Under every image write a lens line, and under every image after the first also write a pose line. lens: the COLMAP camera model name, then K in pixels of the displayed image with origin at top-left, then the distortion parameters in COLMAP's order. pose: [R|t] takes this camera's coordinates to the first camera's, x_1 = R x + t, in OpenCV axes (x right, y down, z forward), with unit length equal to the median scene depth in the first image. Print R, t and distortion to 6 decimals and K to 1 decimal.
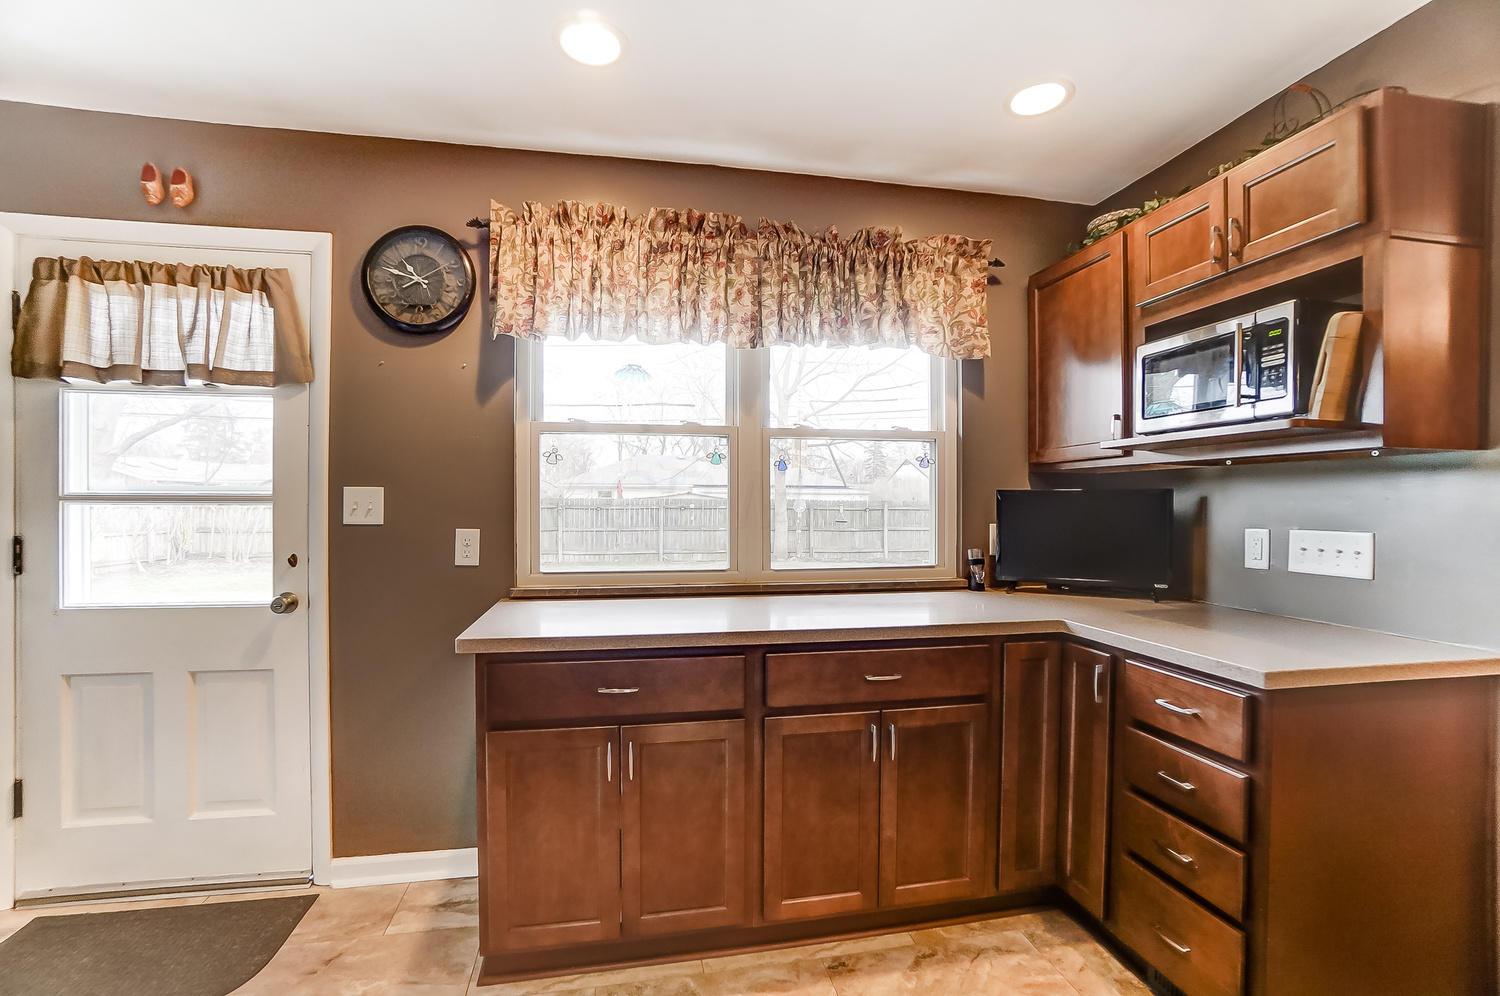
lens RADIAL K [[660.9, 0, 754.5], [0, 660.9, 504.0], [0, 0, 1]] dist [-0.048827, 0.013595]
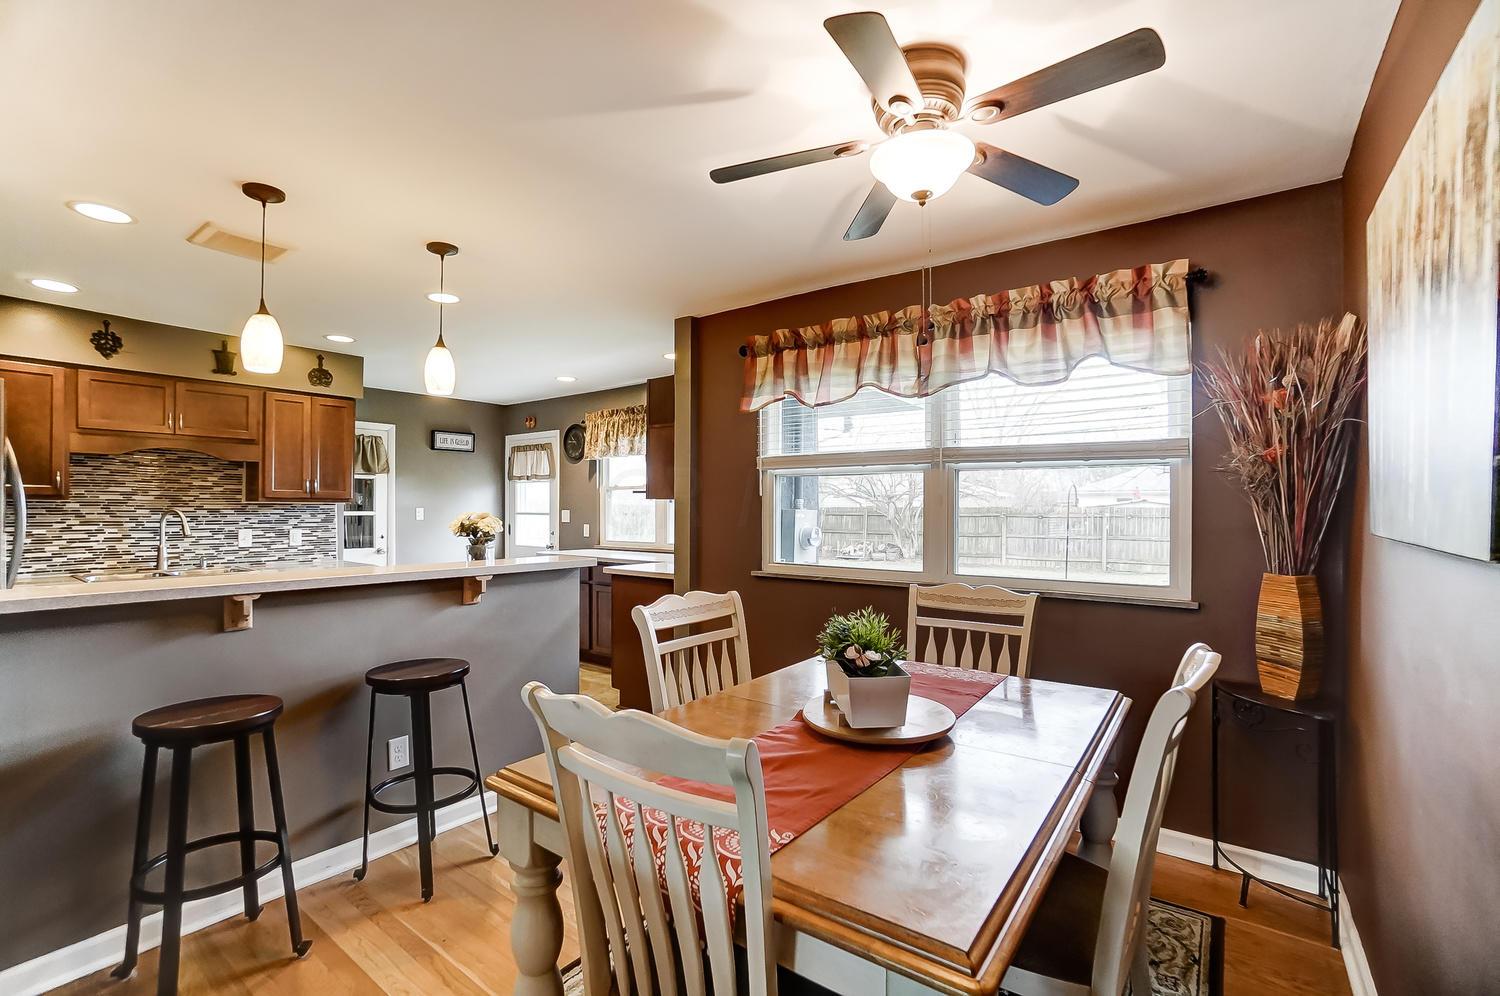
lens RADIAL K [[660.9, 0, 764.2], [0, 660.9, 506.6], [0, 0, 1]] dist [-0.048827, 0.013595]
pose [[0.695238, -0.005144, -0.718762, 2.265823], [-0.000047, 0.999974, -0.007202, -0.019550], [0.718780, 0.005041, 0.695219, -0.495333]]
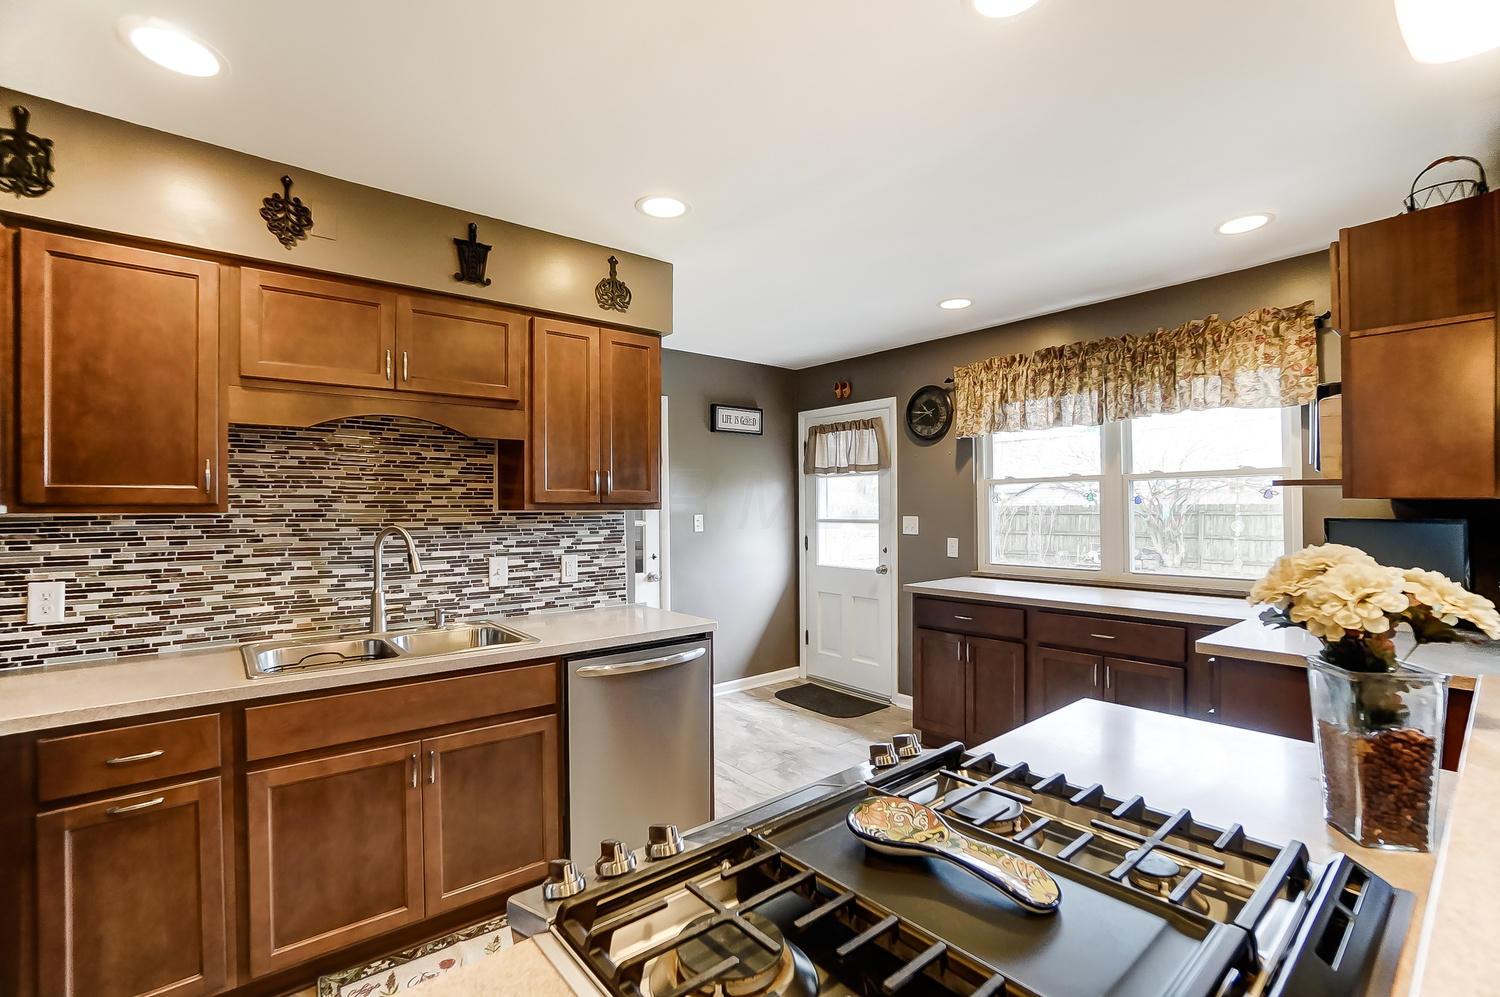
lens RADIAL K [[660.9, 0, 761.1], [0, 660.9, 502.8], [0, 0, 1]] dist [-0.048827, 0.013595]
pose [[0.510914, -0.015140, -0.859499, 0.931567], [0.008247, 0.999885, -0.012711, -0.045341], [0.859593, -0.000594, 0.510980, -0.464759]]
